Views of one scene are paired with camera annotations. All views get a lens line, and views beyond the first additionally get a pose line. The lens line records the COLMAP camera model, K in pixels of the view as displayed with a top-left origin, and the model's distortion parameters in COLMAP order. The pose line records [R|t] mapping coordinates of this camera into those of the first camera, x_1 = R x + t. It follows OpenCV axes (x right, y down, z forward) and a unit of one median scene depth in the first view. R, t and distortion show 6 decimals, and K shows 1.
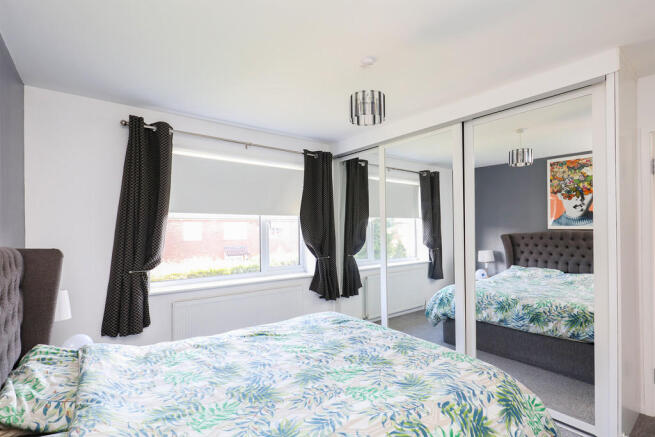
lens RADIAL K [[315.2, 0, 326.0], [0, 315.2, 223.7], [0, 0, 1]] dist [-0.001523, -0.000431]
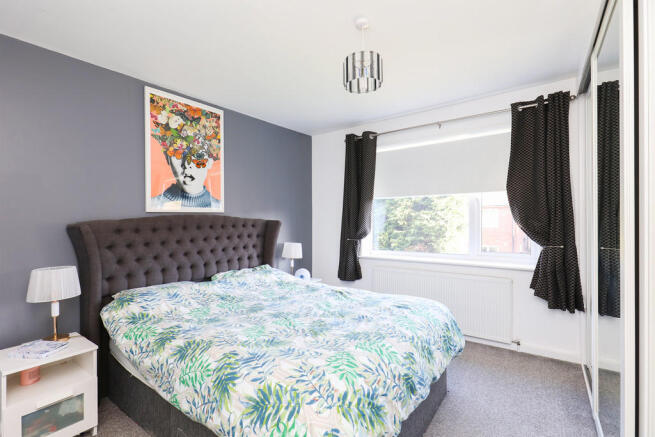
lens RADIAL K [[304.8, 0, 325.7], [0, 304.8, 217.8], [0, 0, 1]] dist [0.003662, 0.000141]
pose [[0.290134, -0.003599, -0.956979, 1.090248], [0.020832, 0.999780, 0.002555, 0.066245], [0.956759, -0.020677, 0.290145, 0.722435]]
